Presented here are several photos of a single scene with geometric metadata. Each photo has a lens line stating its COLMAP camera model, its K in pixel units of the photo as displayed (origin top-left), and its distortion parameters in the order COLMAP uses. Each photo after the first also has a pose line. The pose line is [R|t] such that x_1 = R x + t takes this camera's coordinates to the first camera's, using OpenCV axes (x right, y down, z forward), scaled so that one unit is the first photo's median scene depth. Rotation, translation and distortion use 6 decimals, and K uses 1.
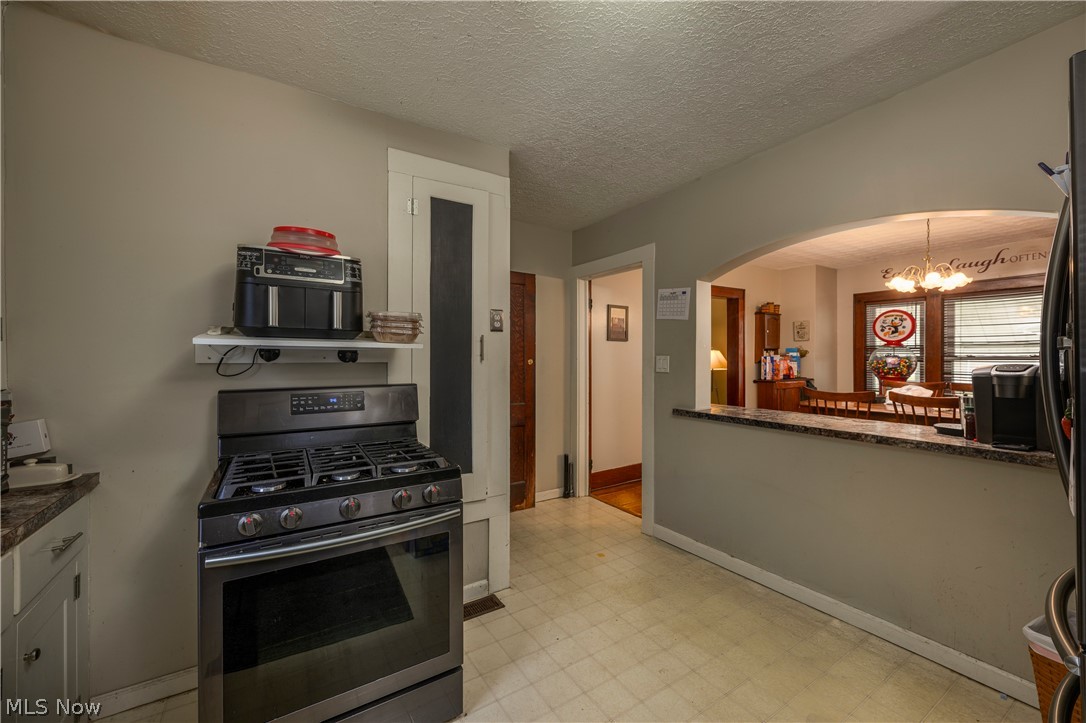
lens RADIAL K [[428.8, 0, 539.4], [0, 428.8, 358.3], [0, 0, 1]] dist [-0.002042, 0.000135]
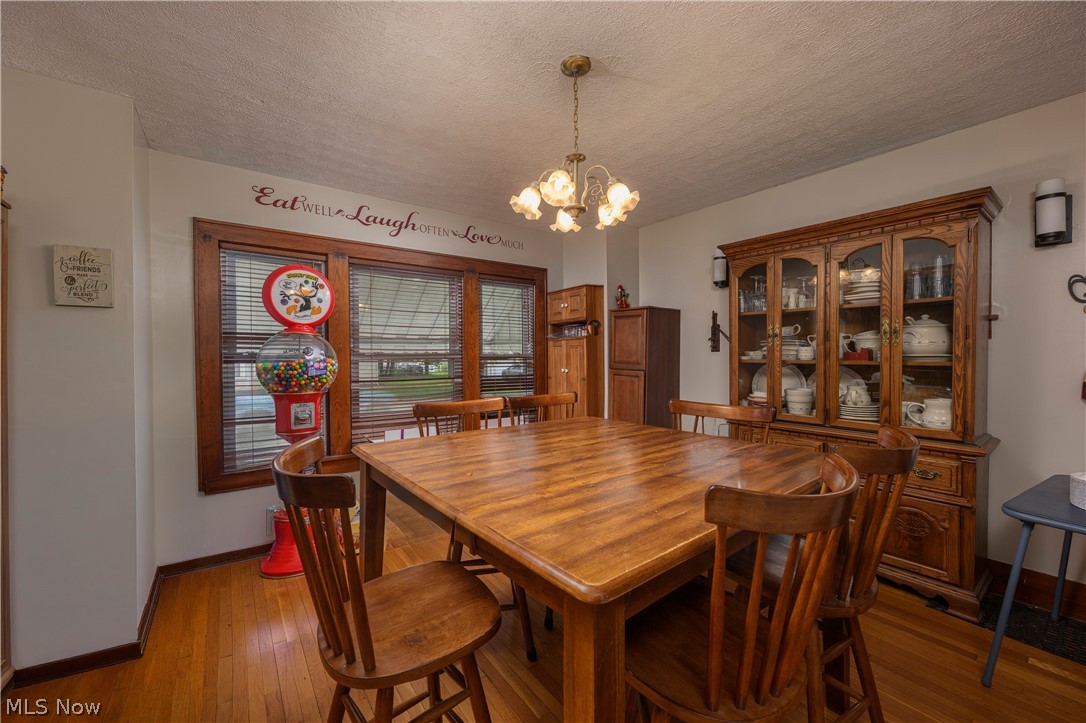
lens RADIAL K [[428.8, 0, 535.1], [0, 428.8, 360.2], [0, 0, 1]] dist [-0.002042, 0.000135]
pose [[-0.066868, -0.006590, 0.997740, 0.286463], [0.005282, 0.999962, 0.006958, 0.000811], [-0.997748, 0.005735, -0.066831, 0.755013]]
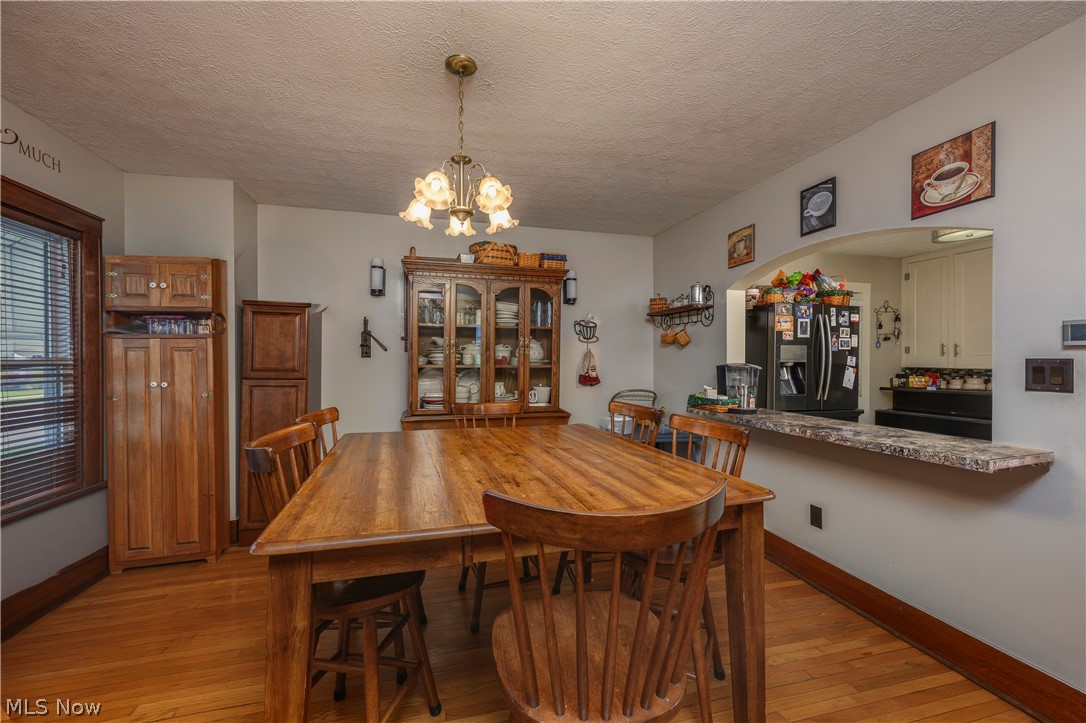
lens RADIAL K [[428.8, 0, 545.1], [0, 428.8, 358.8], [0, 0, 1]] dist [-0.002042, 0.000135]
pose [[-0.955163, 0.003464, 0.296059, 0.465512], [0.003889, 0.999992, 0.000846, -0.003648], [-0.296054, 0.001960, -0.955169, 0.996137]]
